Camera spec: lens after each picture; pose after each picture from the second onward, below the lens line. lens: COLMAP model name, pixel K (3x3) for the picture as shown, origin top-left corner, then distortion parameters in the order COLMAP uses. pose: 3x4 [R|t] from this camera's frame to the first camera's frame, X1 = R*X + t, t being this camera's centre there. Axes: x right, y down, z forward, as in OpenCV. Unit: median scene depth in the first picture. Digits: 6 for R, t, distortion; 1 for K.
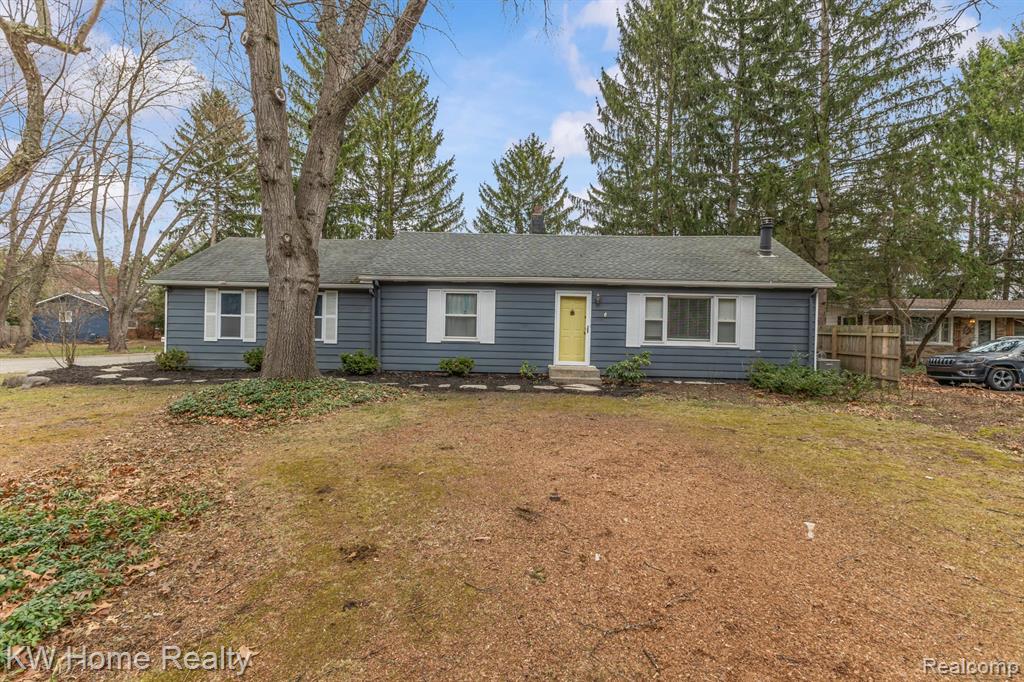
lens RADIAL K [[436.6, 0, 508.9], [0, 436.6, 347.4], [0, 0, 1]] dist [0.000222, 0.000215]
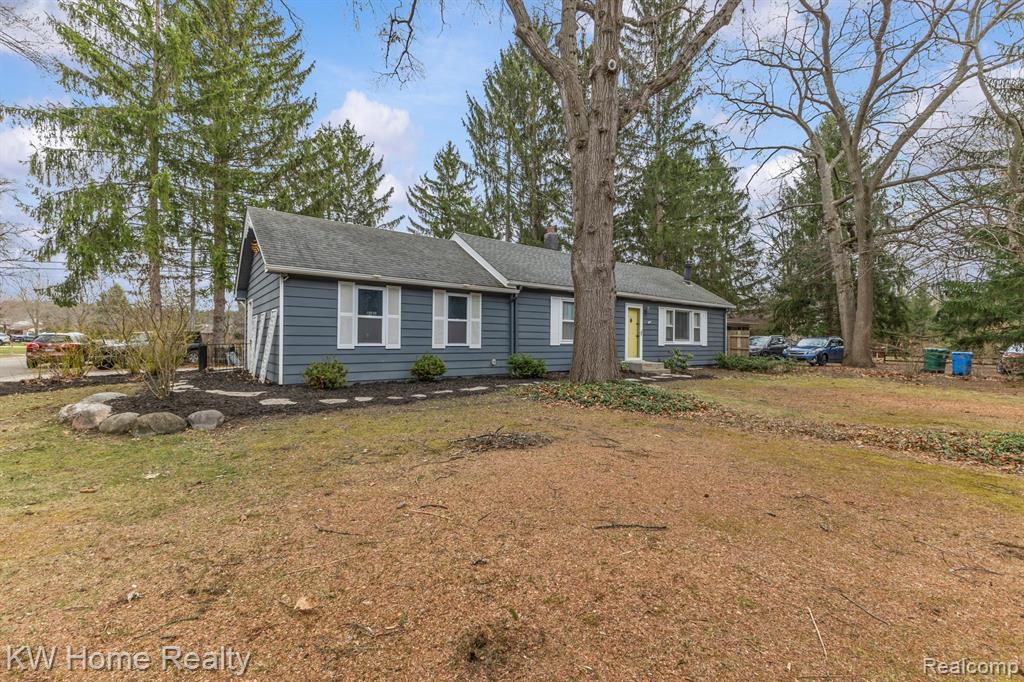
lens RADIAL K [[436.6, 0, 508.9], [0, 436.6, 347.4], [0, 0, 1]] dist [0.000222, 0.000215]
pose [[0.786702, -0.021533, 0.616957, -0.944050], [0.020587, 0.999751, 0.008643, -0.017889], [-0.616990, 0.005902, 0.786949, 0.203323]]
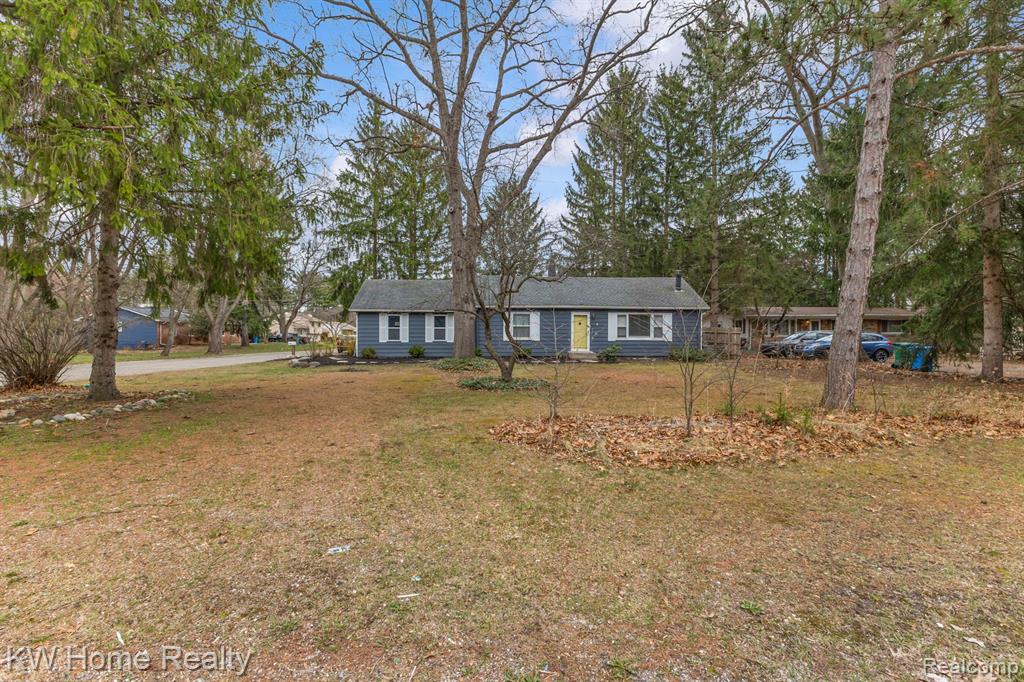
lens RADIAL K [[436.6, 0, 508.9], [0, 436.6, 347.4], [0, 0, 1]] dist [0.000222, 0.000215]
pose [[0.994616, -0.021135, 0.101451, -0.353093], [0.021156, 0.999776, 0.000877, 0.015745], [-0.101447, 0.001274, 0.994840, -0.846156]]
